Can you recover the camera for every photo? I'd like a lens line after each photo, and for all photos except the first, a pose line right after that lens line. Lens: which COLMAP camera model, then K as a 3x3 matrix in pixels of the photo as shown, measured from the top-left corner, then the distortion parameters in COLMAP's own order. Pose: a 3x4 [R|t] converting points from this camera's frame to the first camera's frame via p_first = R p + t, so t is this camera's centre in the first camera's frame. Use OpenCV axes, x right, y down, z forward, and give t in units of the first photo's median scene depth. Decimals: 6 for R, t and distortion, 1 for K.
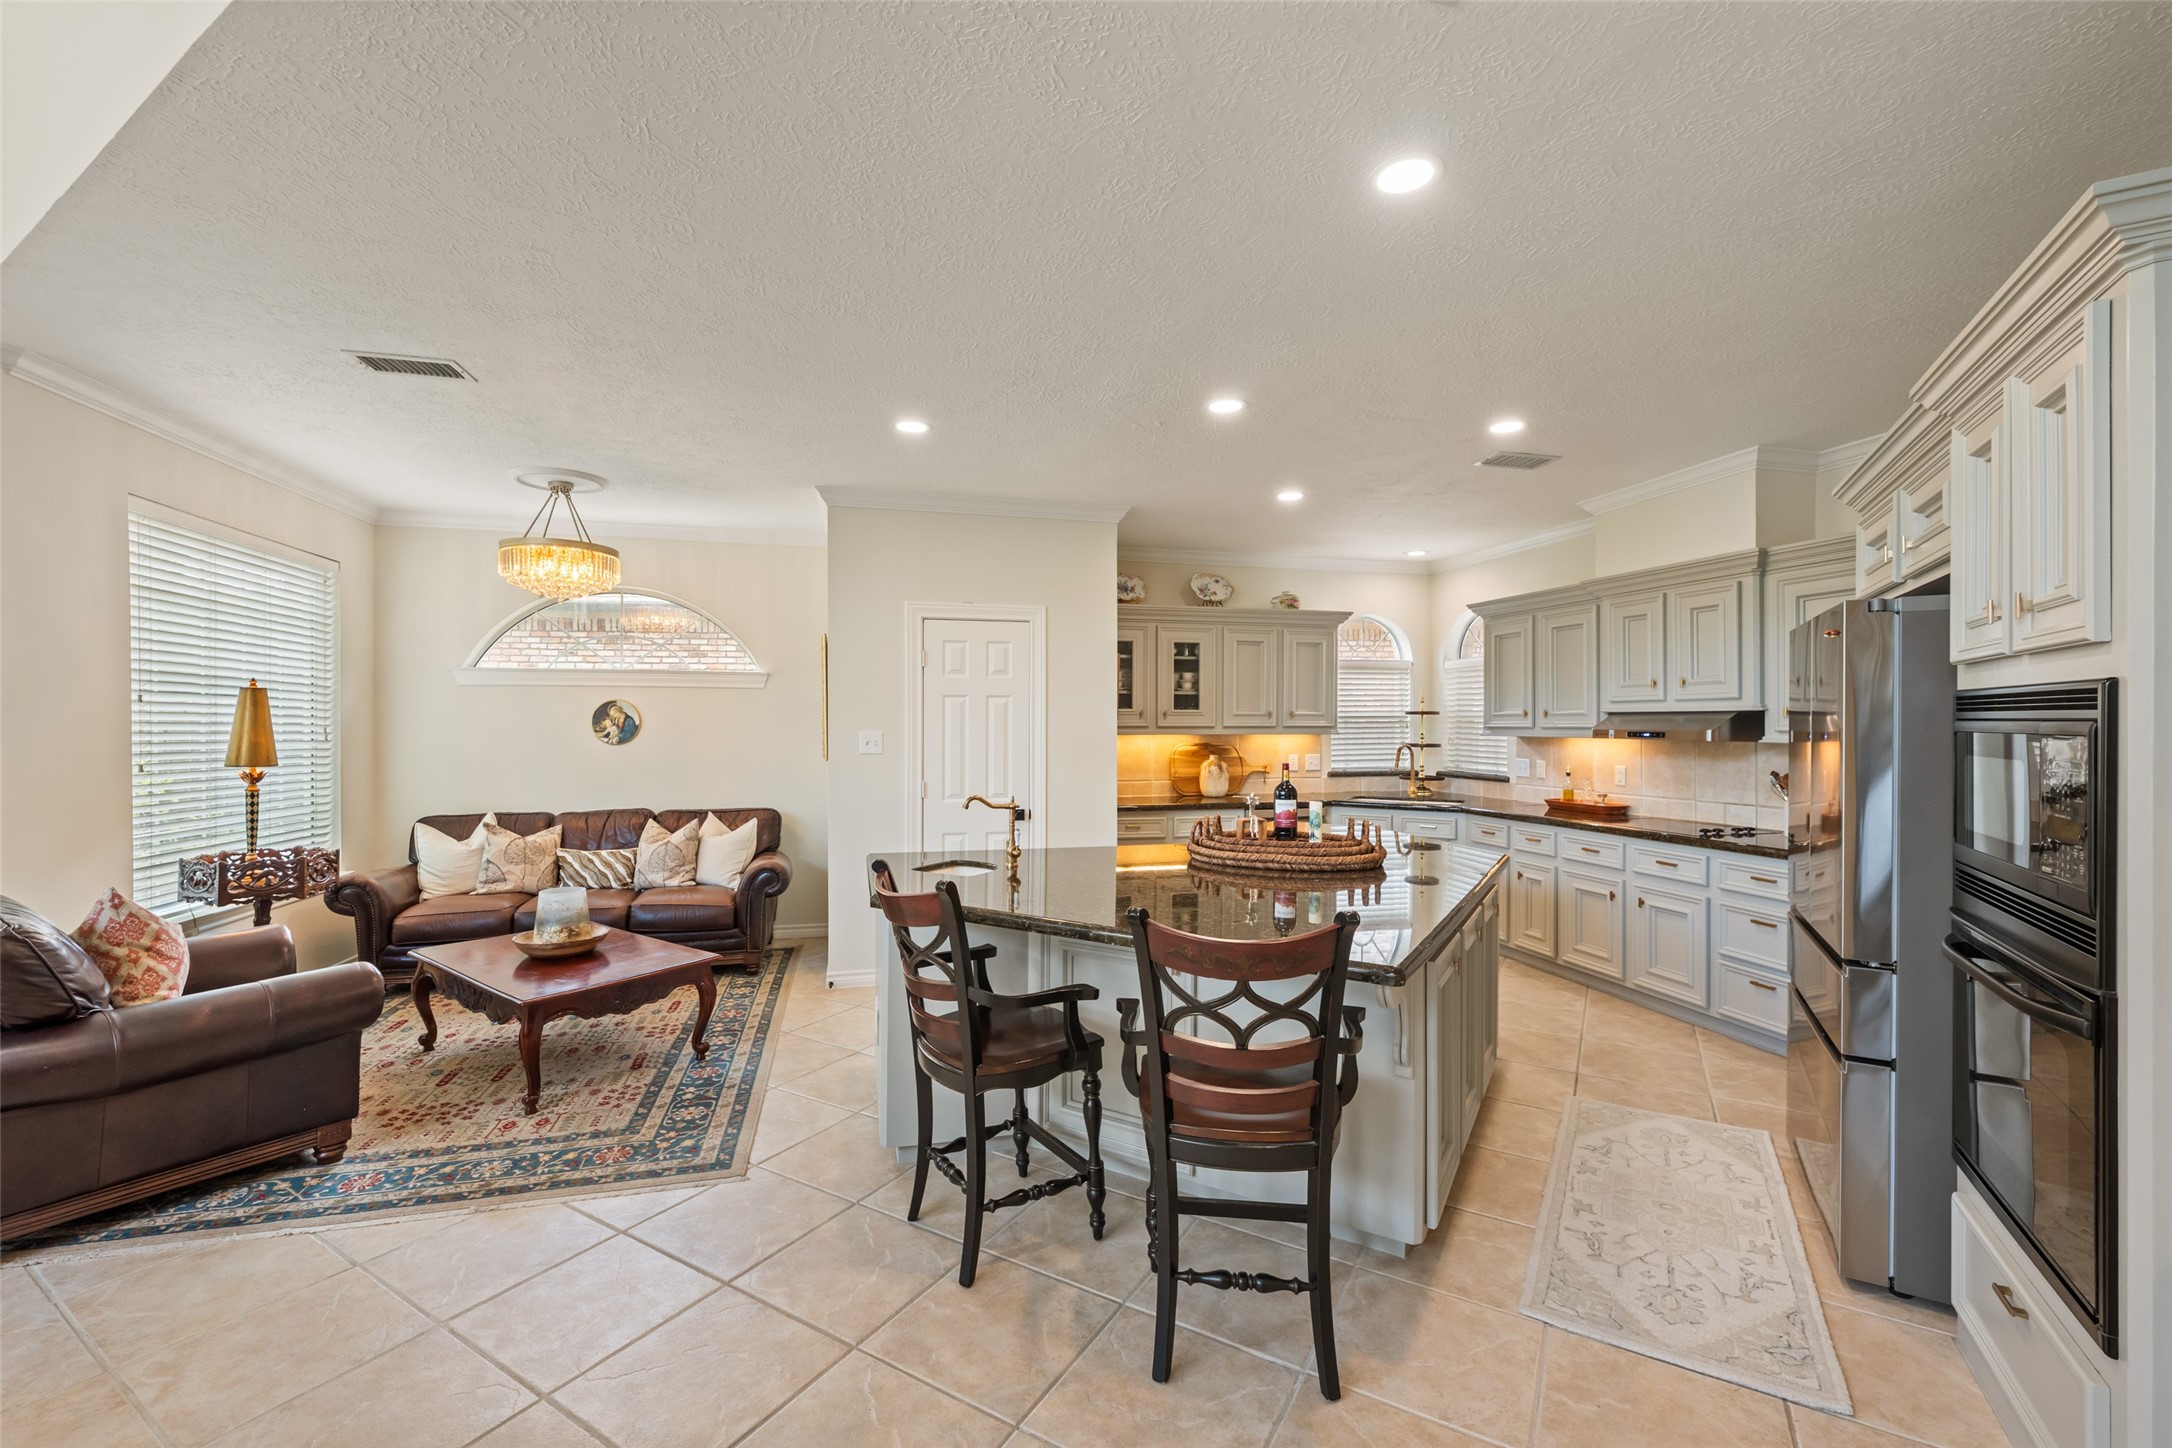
lens RADIAL K [[889.2, 0, 1088.5], [0, 889.2, 720.0], [0, 0, 1]] dist [-0.002410, -0.000219]
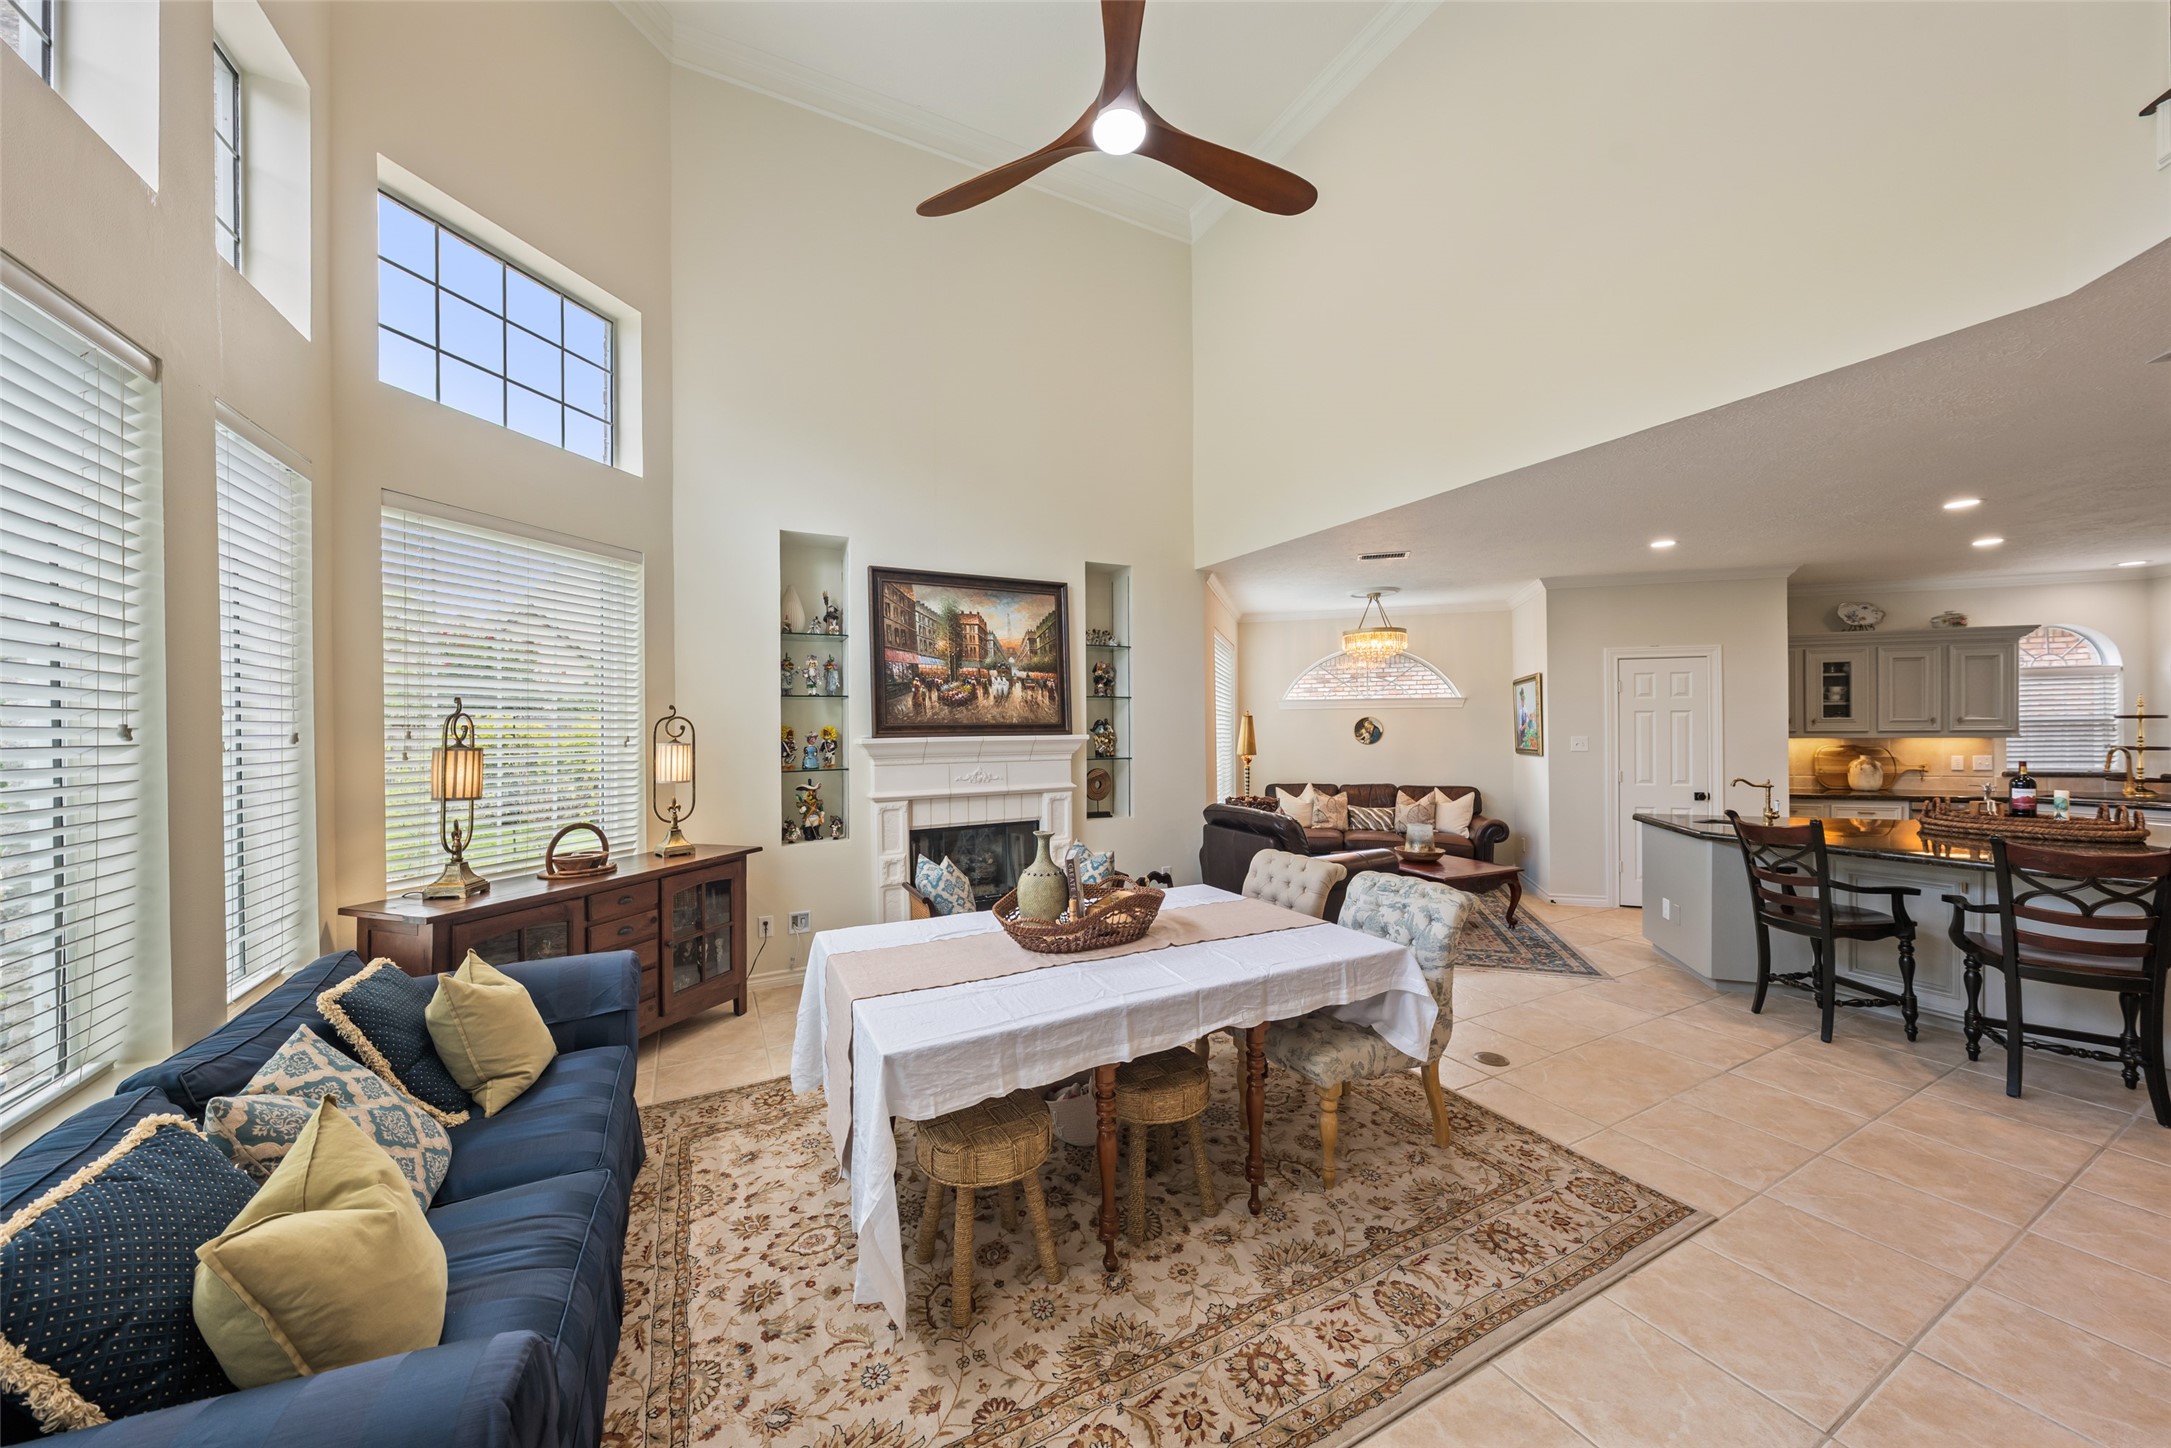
lens RADIAL K [[755.2, 0, 1085.5], [0, 755.2, 724.0], [0, 0, 1]] dist [-0.001723, 0.000217]
pose [[0.854438, -0.008627, -0.519482, -0.276144], [0.009706, 0.999953, -0.000642, -0.014220], [0.519463, -0.004494, 0.854481, -0.489772]]
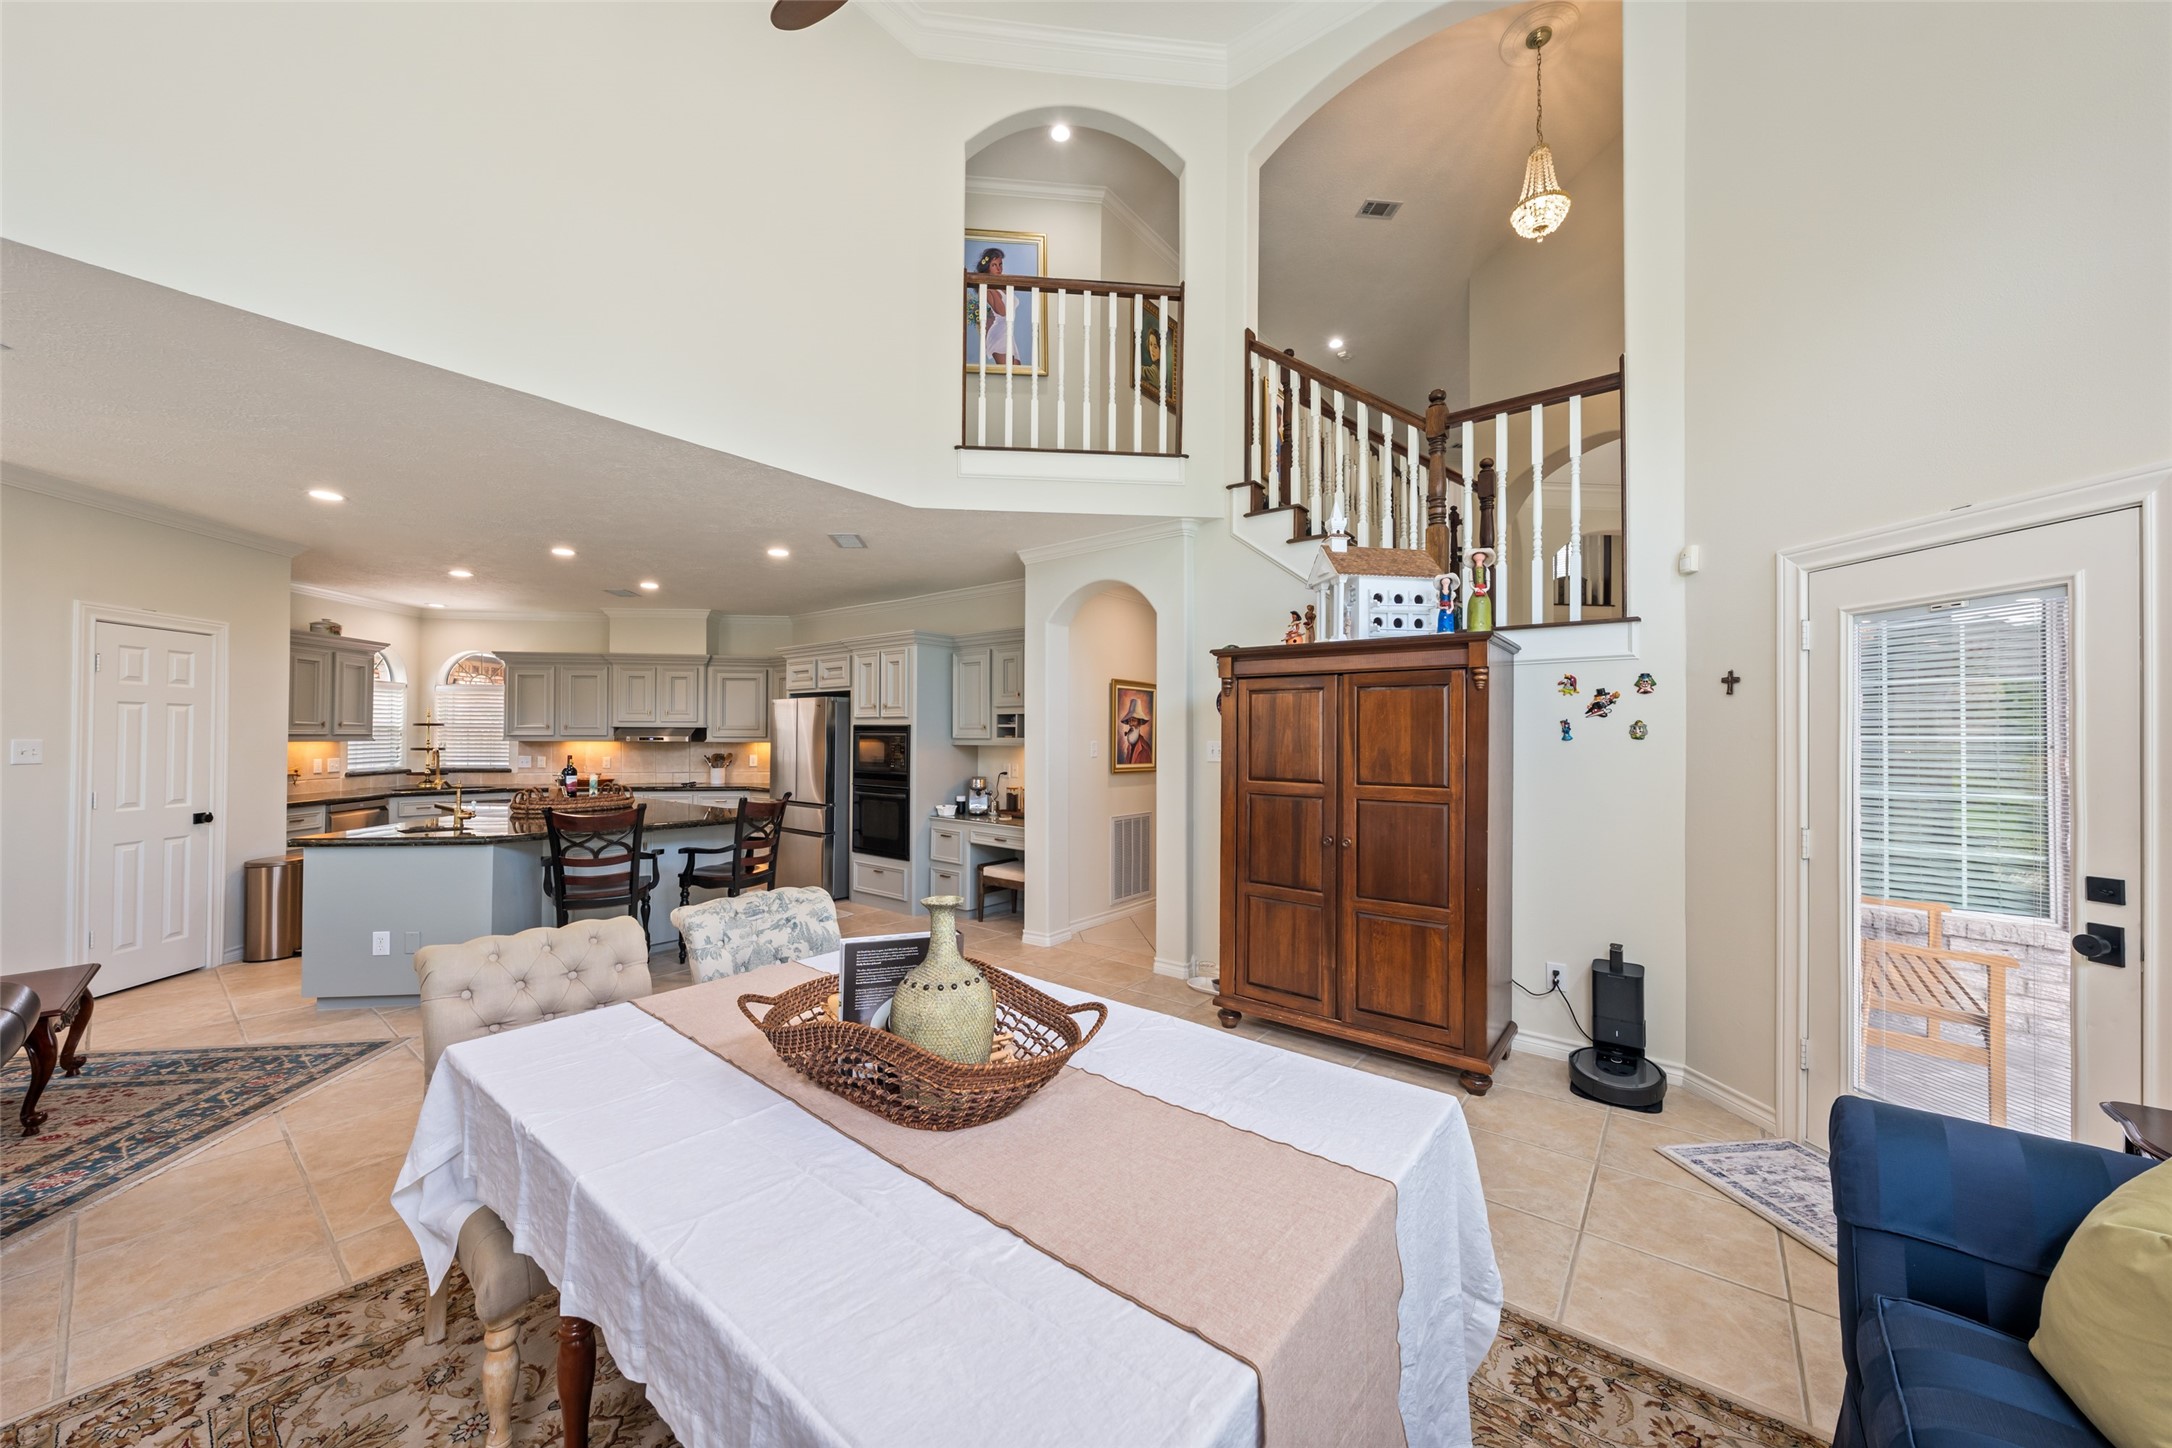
lens RADIAL K [[783.7, 0, 1085.4], [0, 783.7, 727.9], [0, 0, 1]] dist [0.000294, 0.000119]
pose [[0.131058, 0.010427, 0.991320, -0.834682], [-0.006908, 0.999930, -0.009605, 0.001583], [-0.991351, -0.005589, 0.131121, -0.152419]]
